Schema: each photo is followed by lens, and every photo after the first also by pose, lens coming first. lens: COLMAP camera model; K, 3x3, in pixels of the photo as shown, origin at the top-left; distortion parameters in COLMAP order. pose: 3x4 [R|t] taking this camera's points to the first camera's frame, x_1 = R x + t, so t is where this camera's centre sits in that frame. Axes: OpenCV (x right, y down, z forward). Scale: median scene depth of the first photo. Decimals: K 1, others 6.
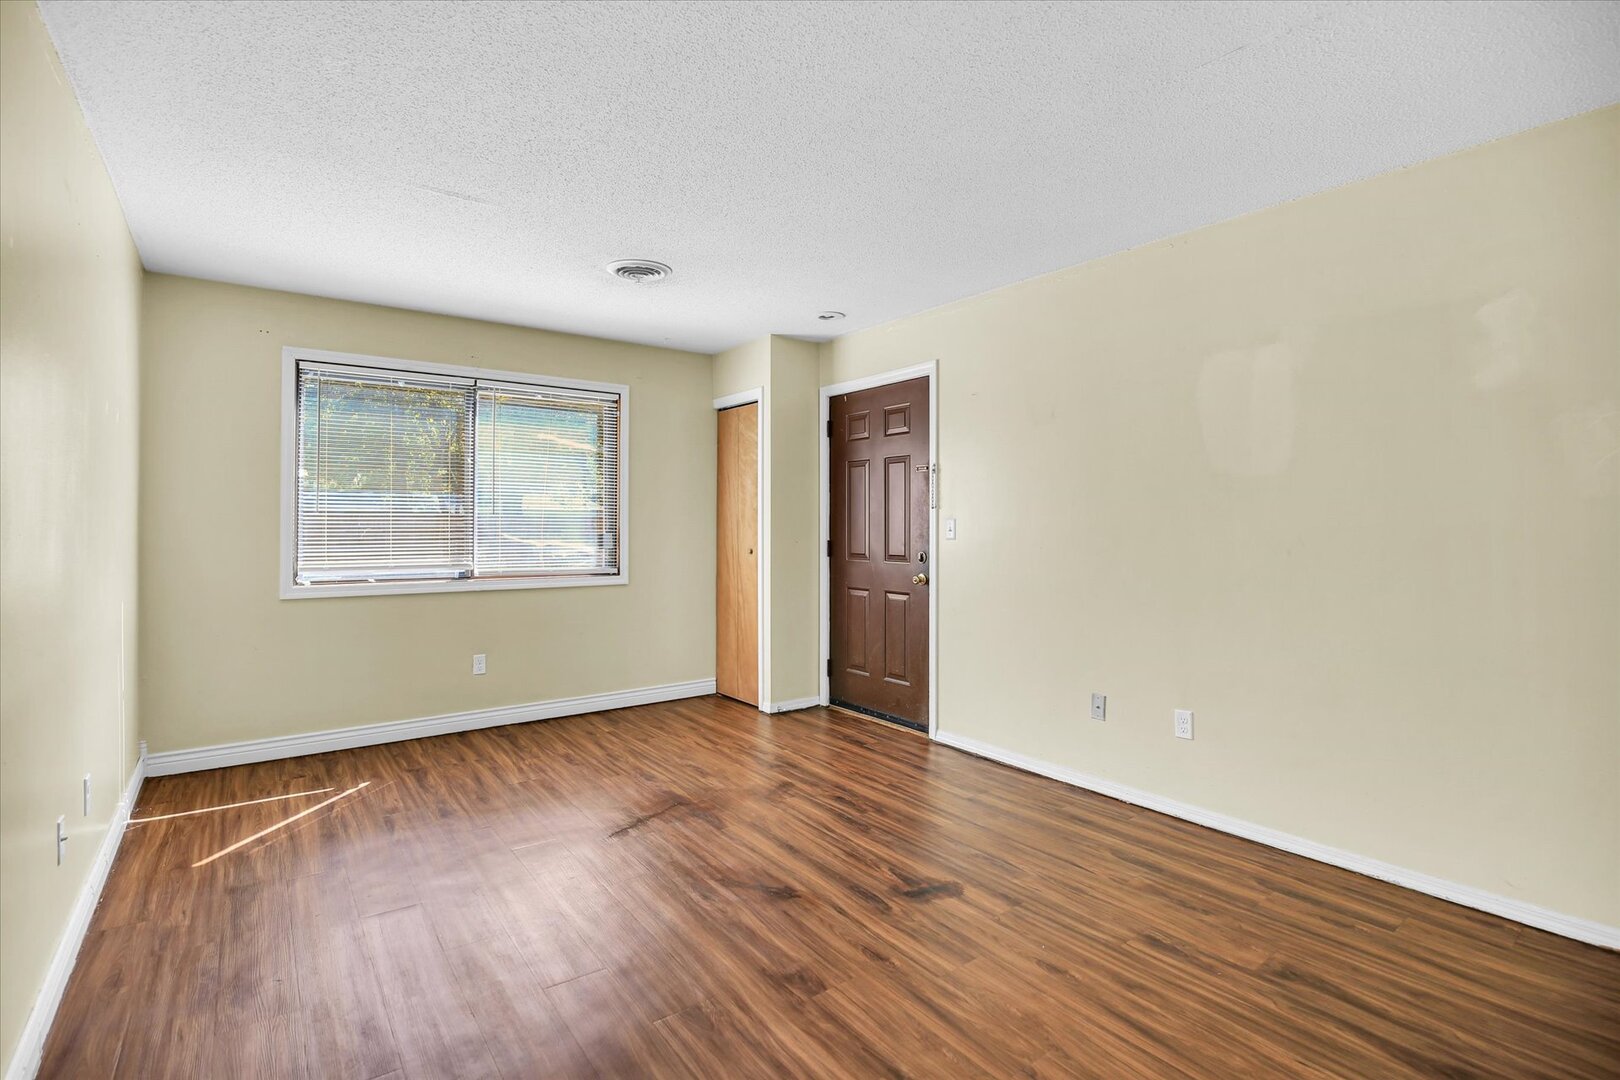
lens RADIAL K [[750.2, 0, 807.9], [0, 750.2, 528.3], [0, 0, 1]] dist [-0.034683, 0.001510]
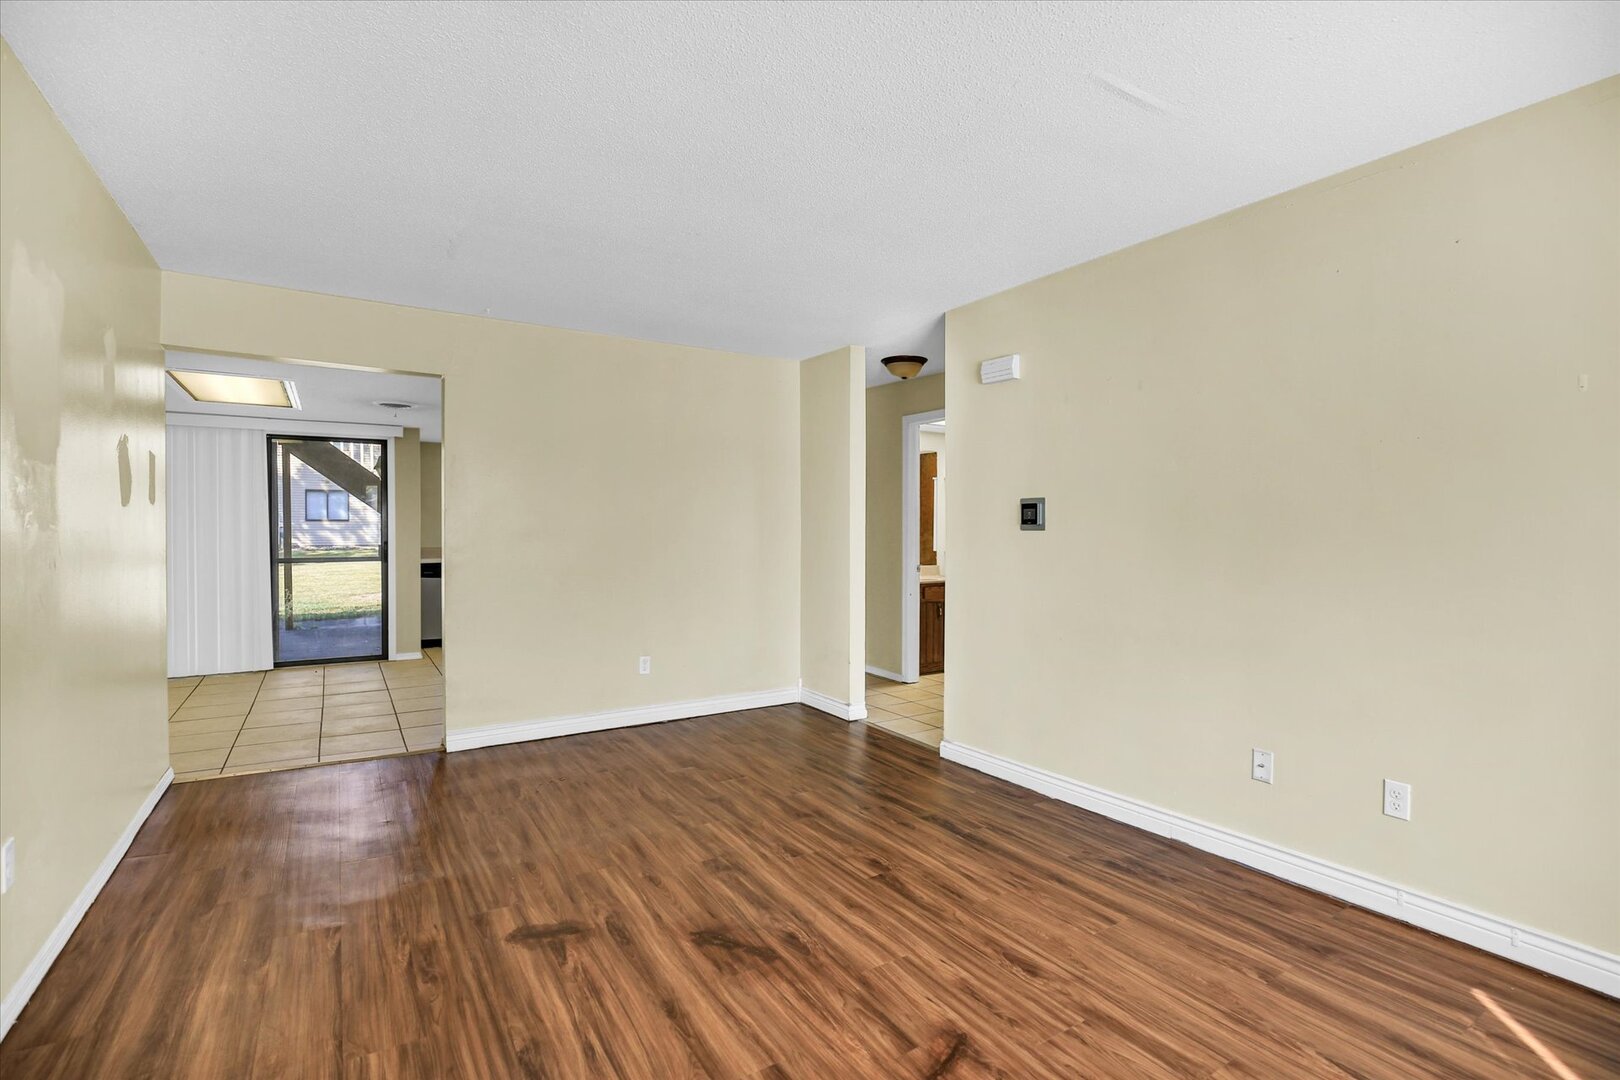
lens RADIAL K [[750.2, 0, 811.3], [0, 750.2, 539.0], [0, 0, 1]] dist [-0.034683, 0.001510]
pose [[-0.996705, -0.004474, 0.080985, -0.235823], [-0.002710, 0.999757, 0.021886, -0.016028], [-0.081063, 0.021594, -0.996475, 1.924550]]
